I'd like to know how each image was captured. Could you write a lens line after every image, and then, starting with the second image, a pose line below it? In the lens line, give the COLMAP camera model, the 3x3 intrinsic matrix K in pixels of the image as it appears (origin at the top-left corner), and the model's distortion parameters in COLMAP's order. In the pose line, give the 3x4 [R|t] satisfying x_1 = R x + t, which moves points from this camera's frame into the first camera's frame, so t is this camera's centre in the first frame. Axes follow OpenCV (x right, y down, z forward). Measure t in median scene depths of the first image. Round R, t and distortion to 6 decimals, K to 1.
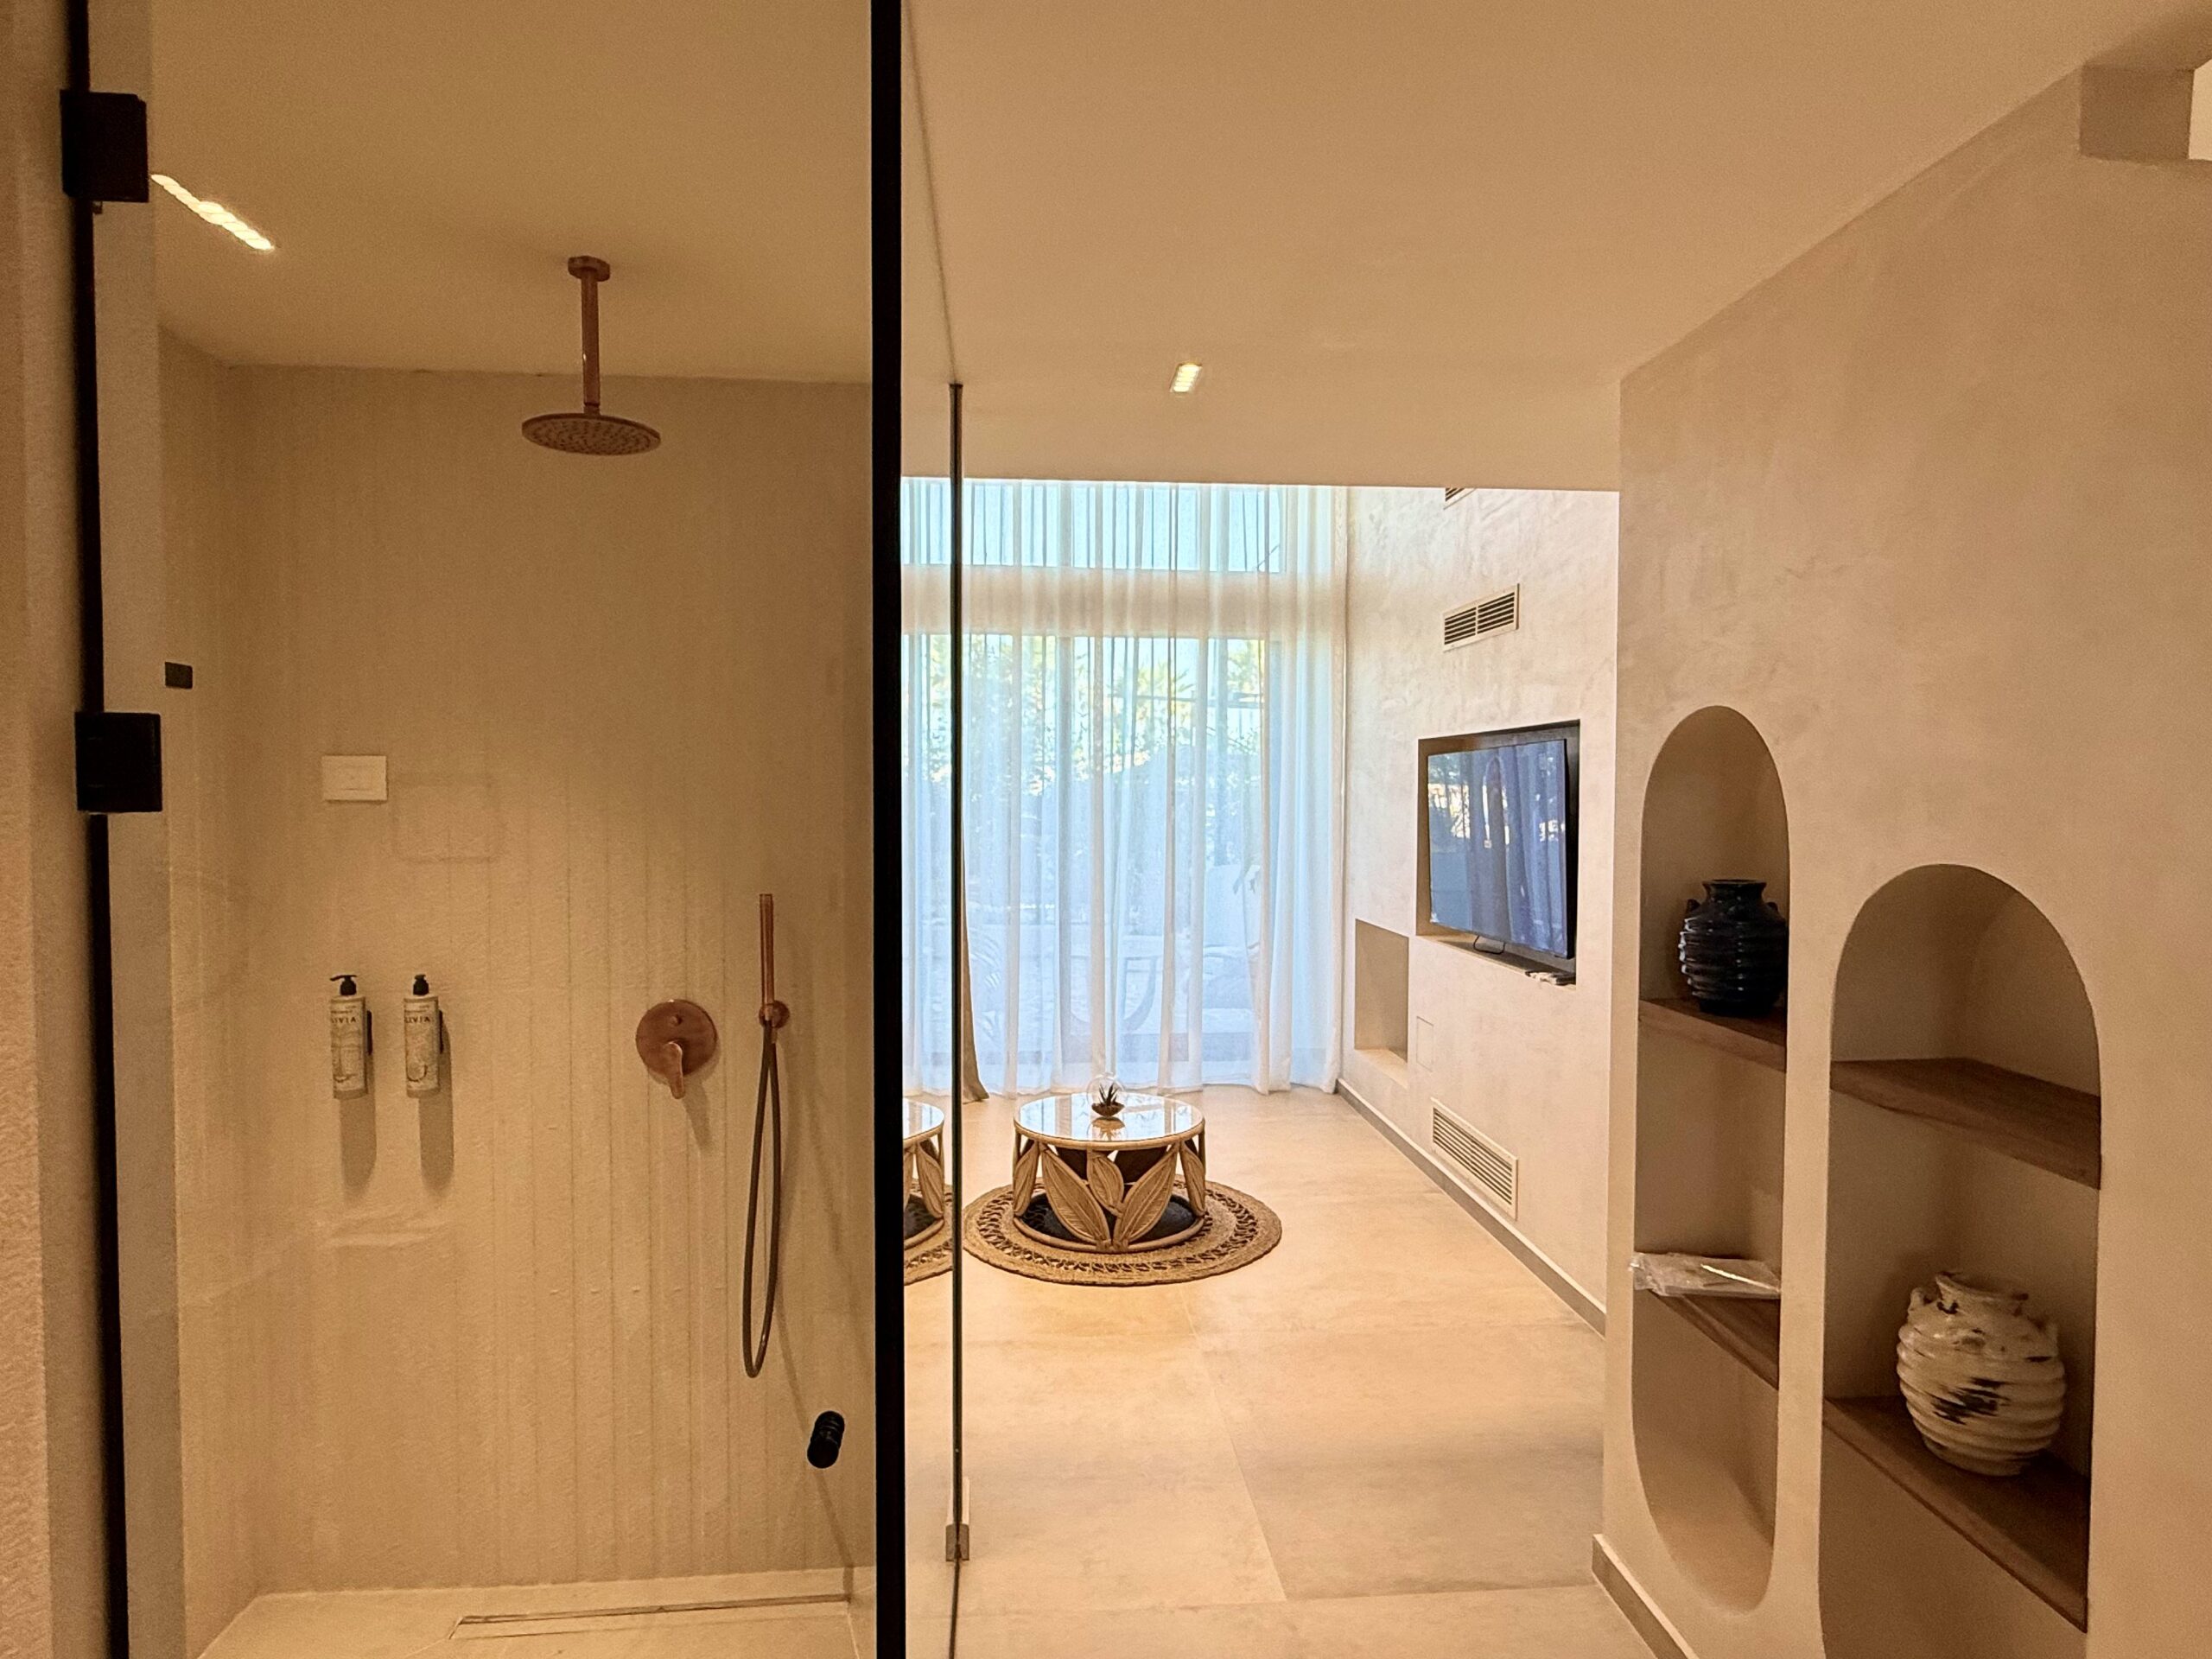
lens RADIAL K [[1220.8, 0, 1093.2], [0, 1220.8, 836.3], [0, 0, 1]] dist [0.003514, -0.000475]
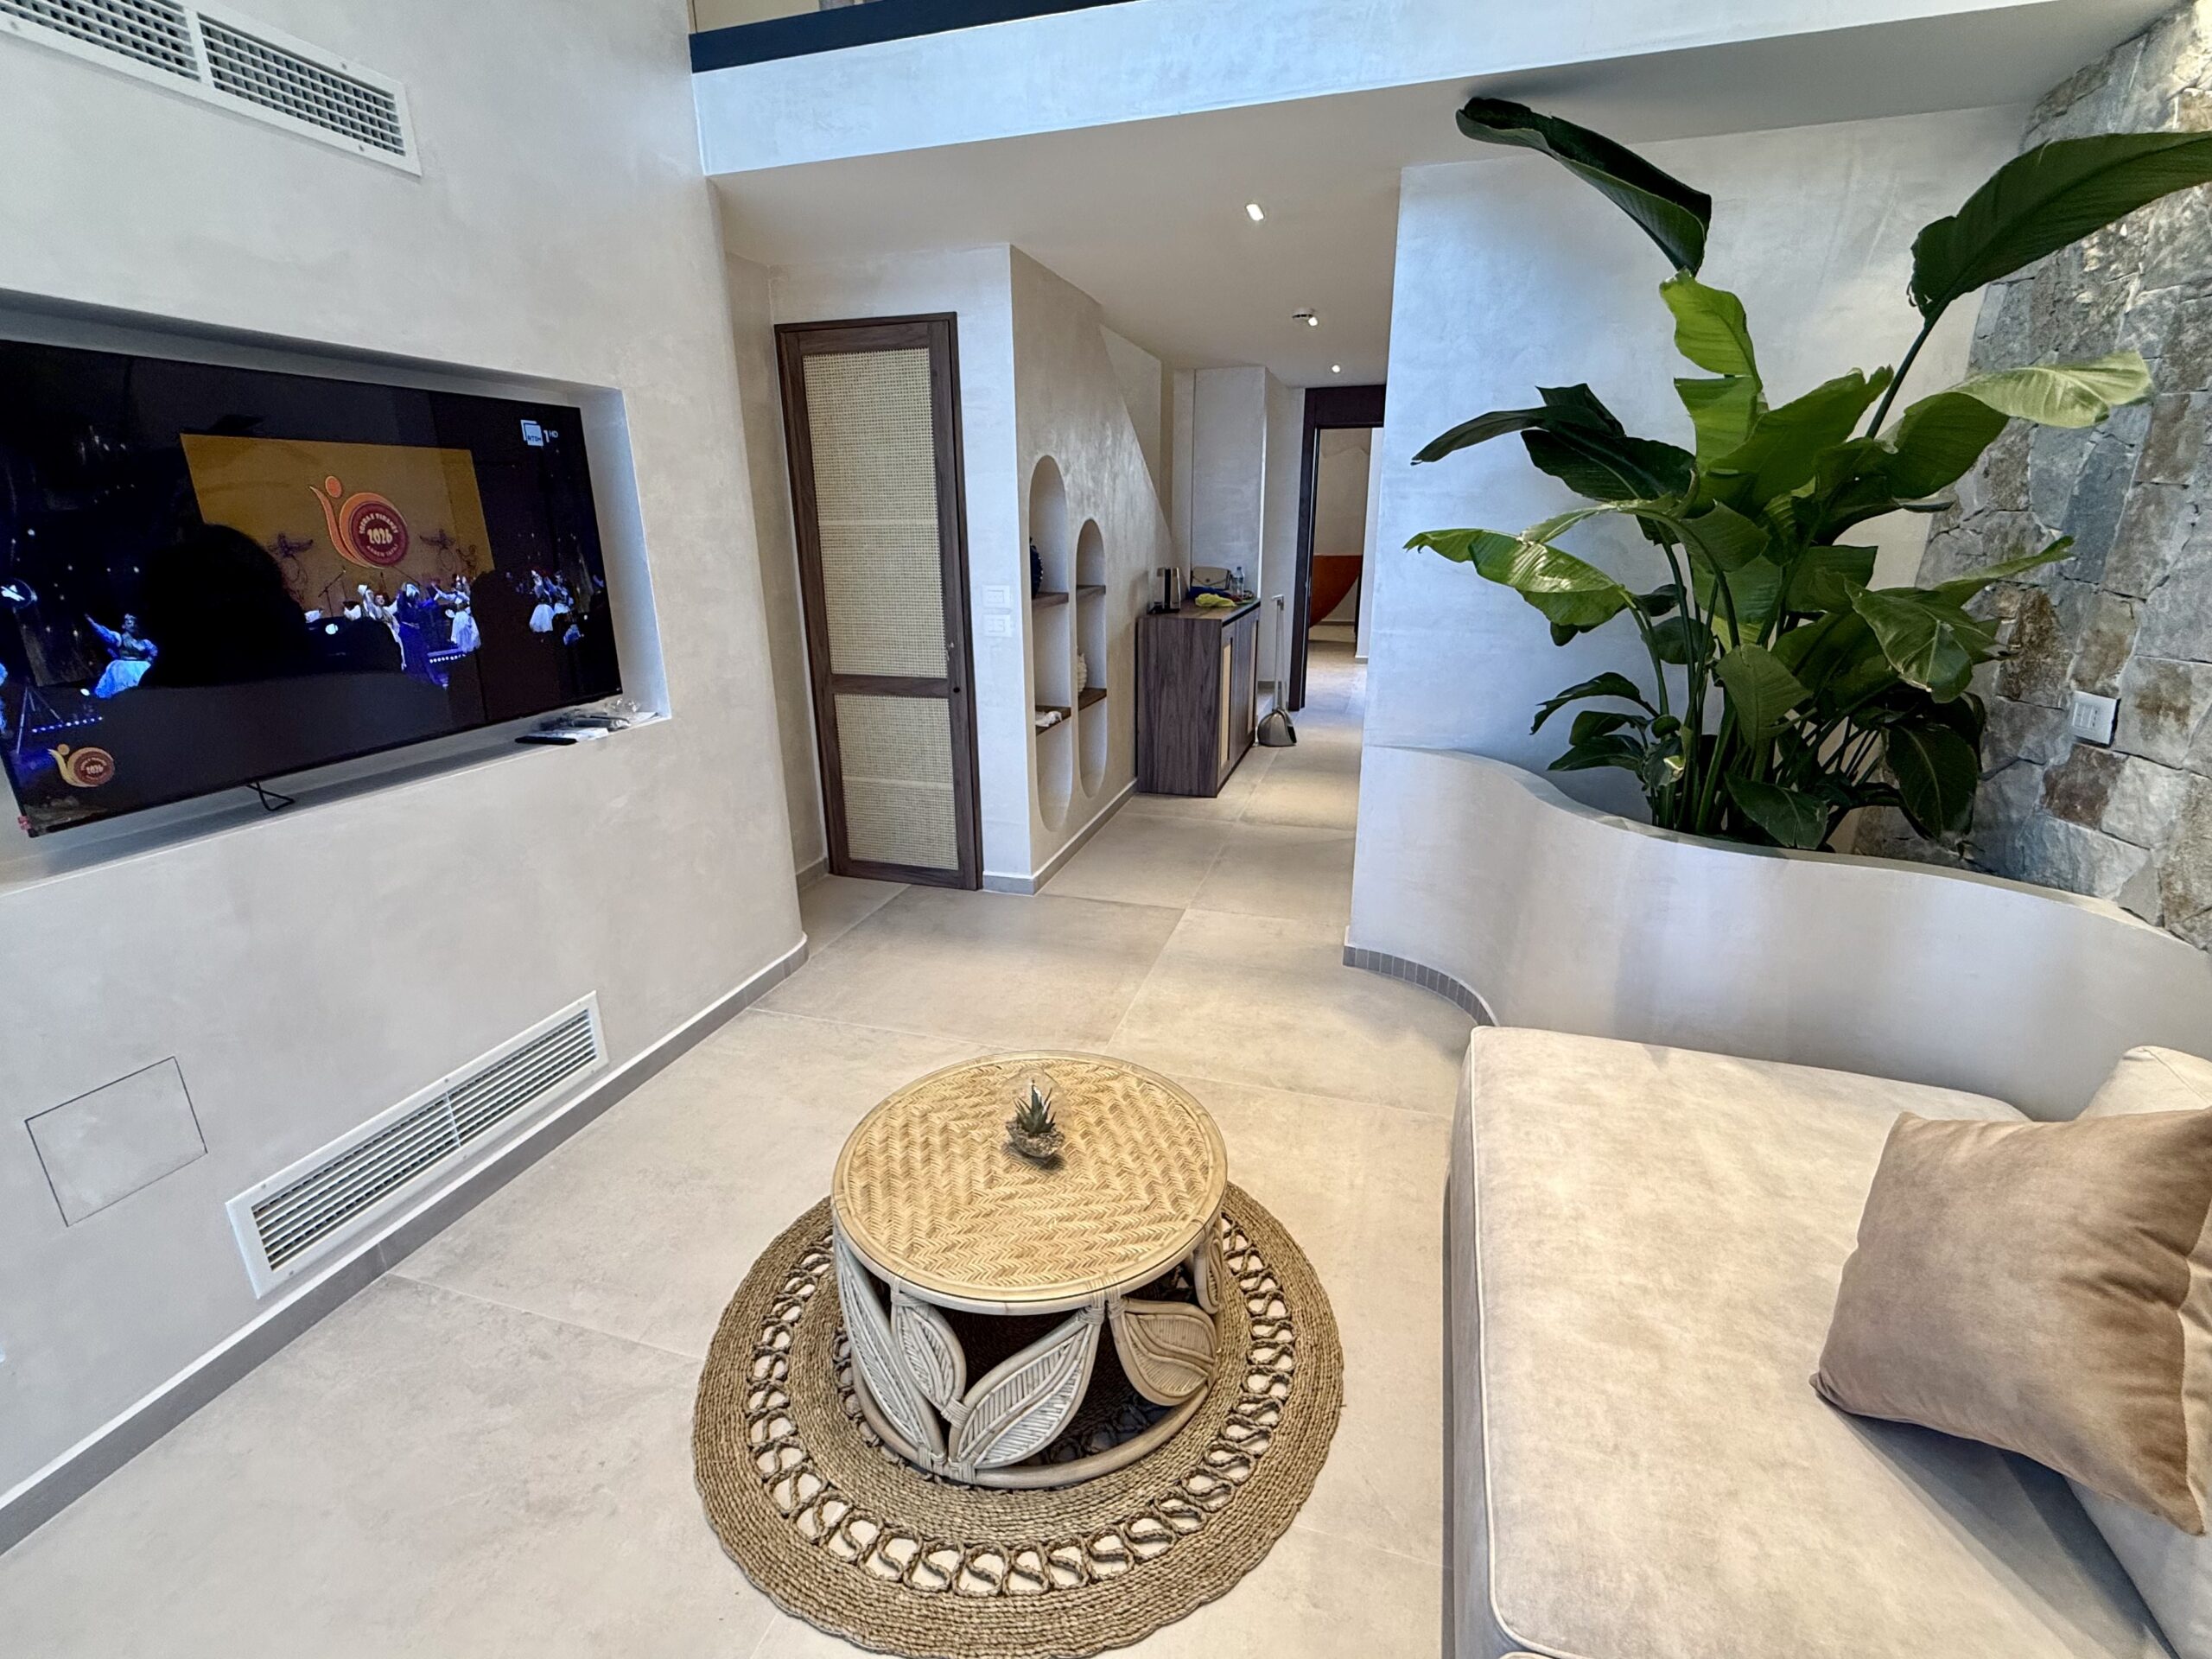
lens RADIAL K [[962.4, 0, 1106.0], [0, 962.4, 829.5], [0, 0, 1]] dist [0.000221, 0.000009]
pose [[-0.934524, -0.102540, 0.340808, -0.158814], [0.019804, 0.941129, 0.337467, -0.029021], [-0.355348, 0.322120, -0.877477, 1.529449]]
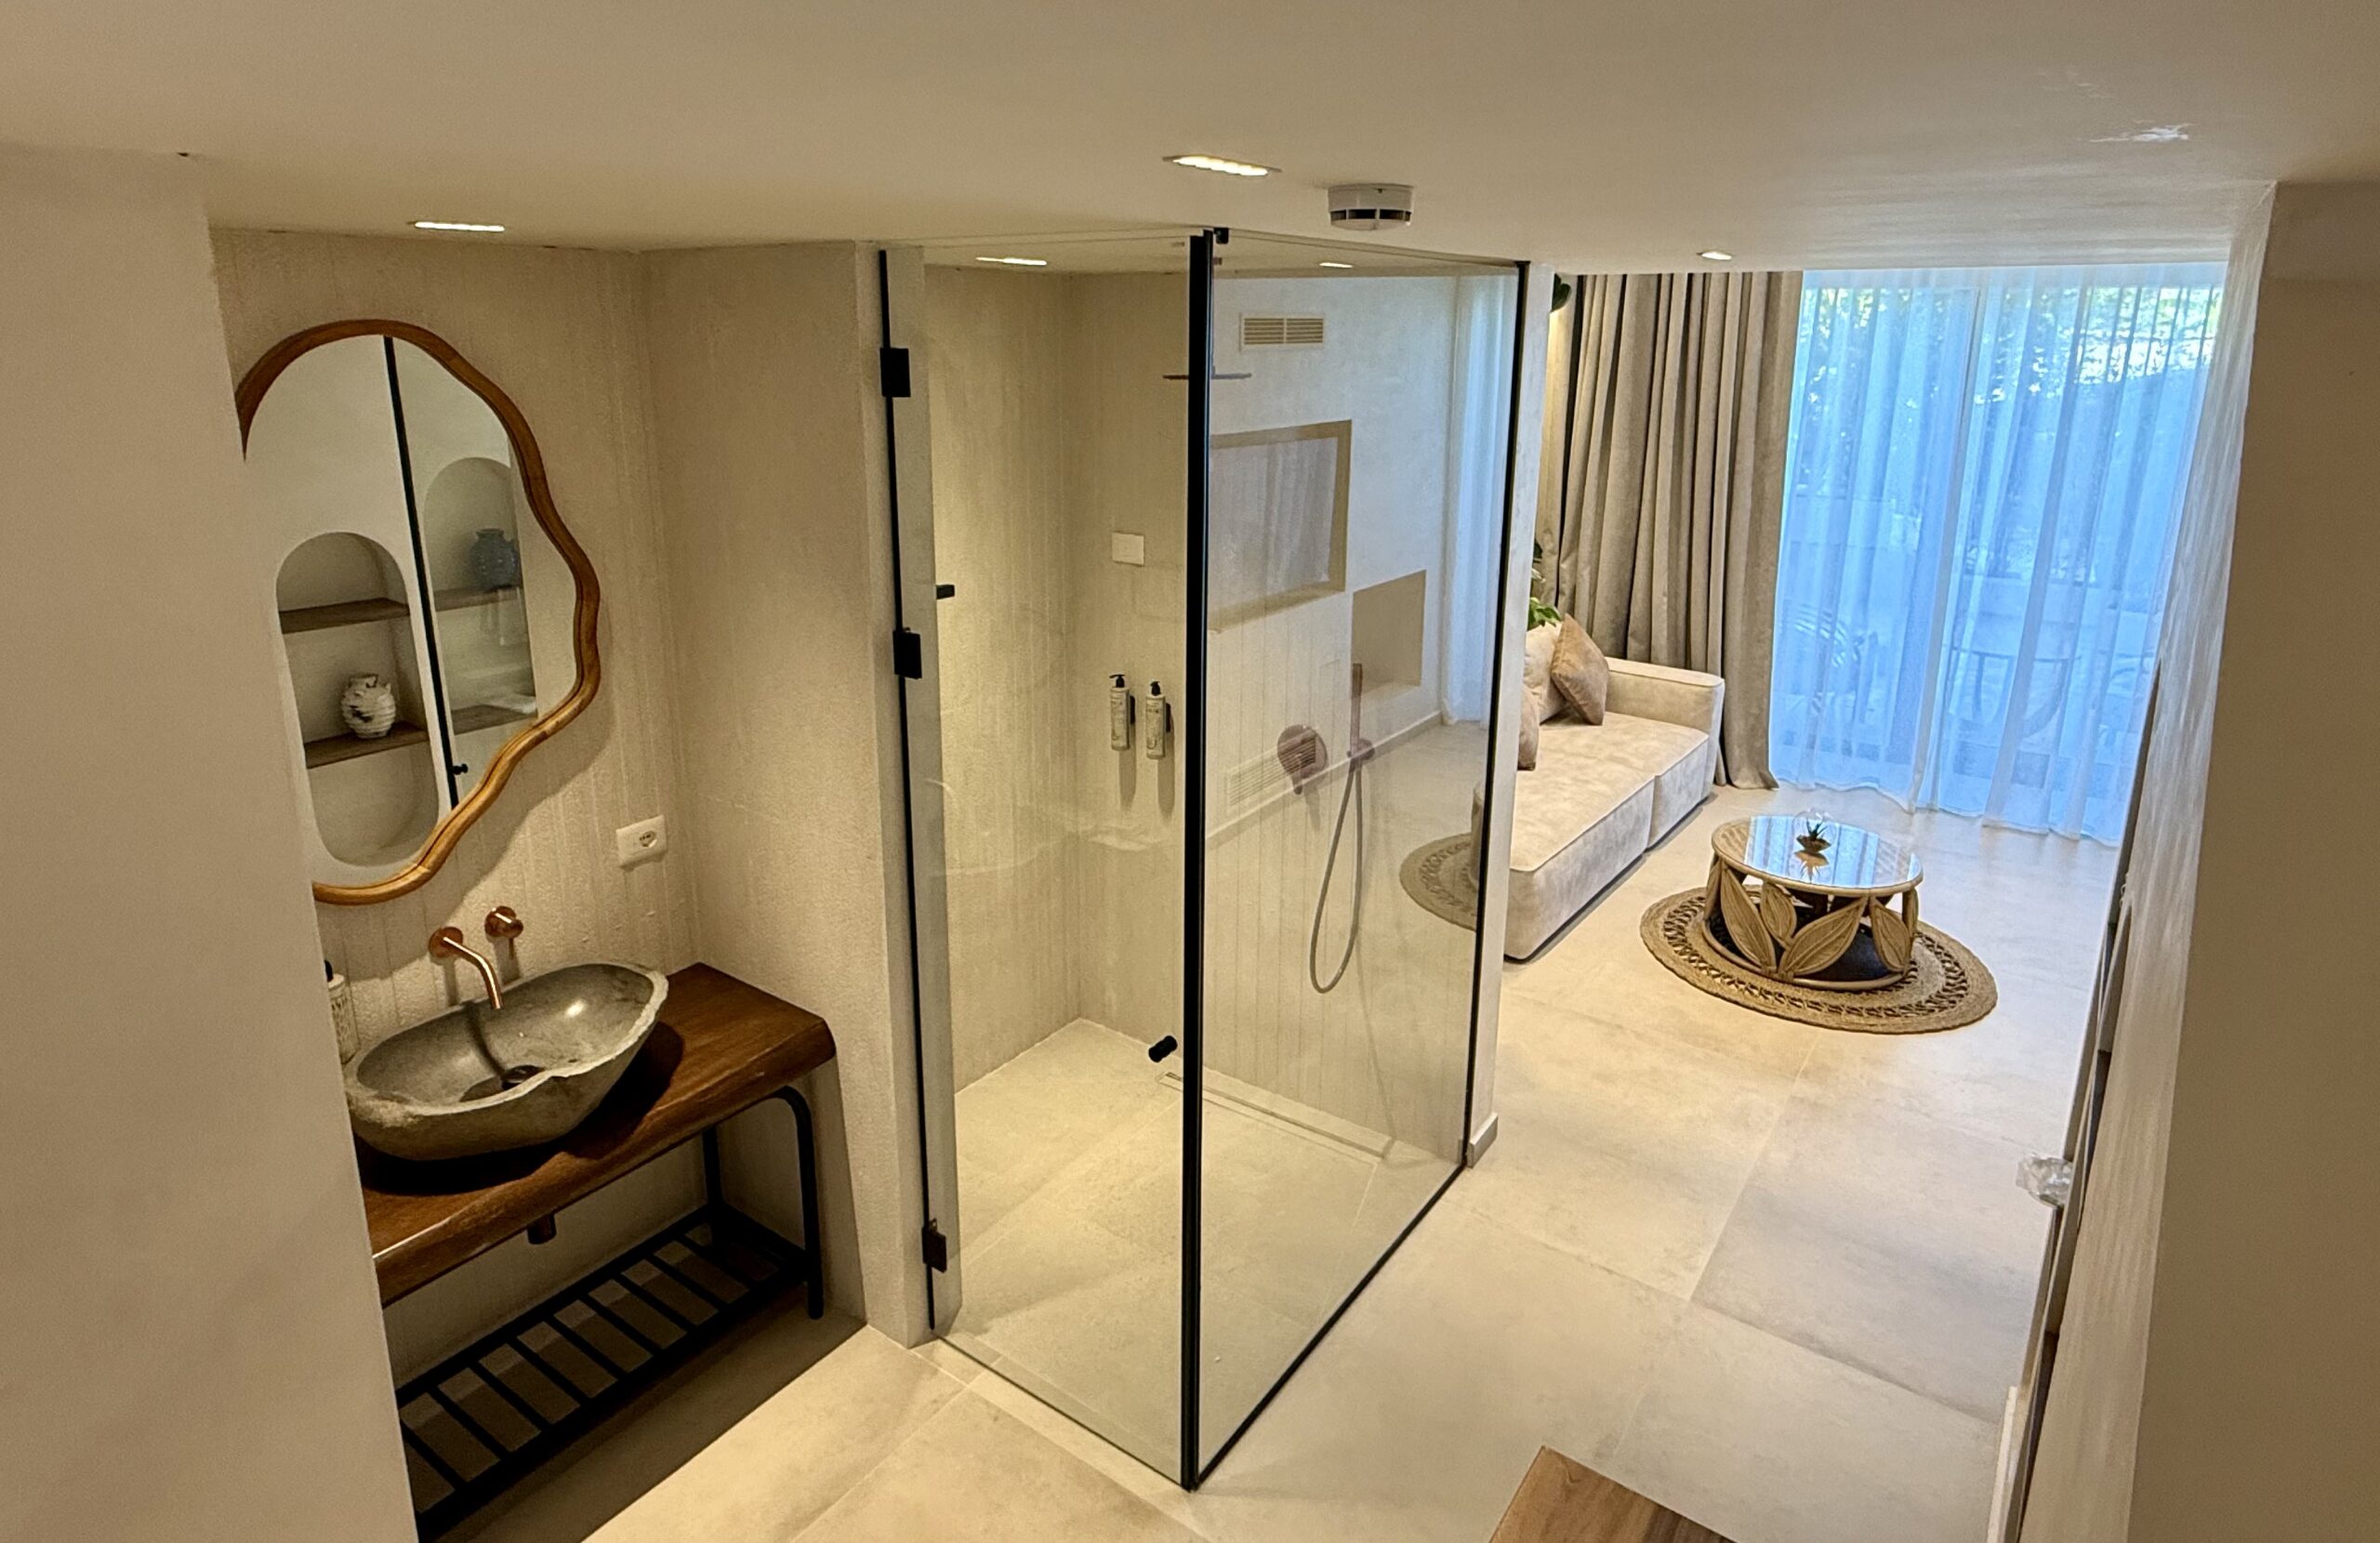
lens RADIAL K [[1312.1, 0, 1192.2], [0, 1312.1, 646.2], [0, 0, 1]] dist [0.001416, 0.000253]
pose [[0.770554, 0.152960, -0.618749, 0.306506], [-0.027229, 0.977790, 0.207809, -0.168969], [0.636793, -0.143280, 0.757605, -0.131649]]
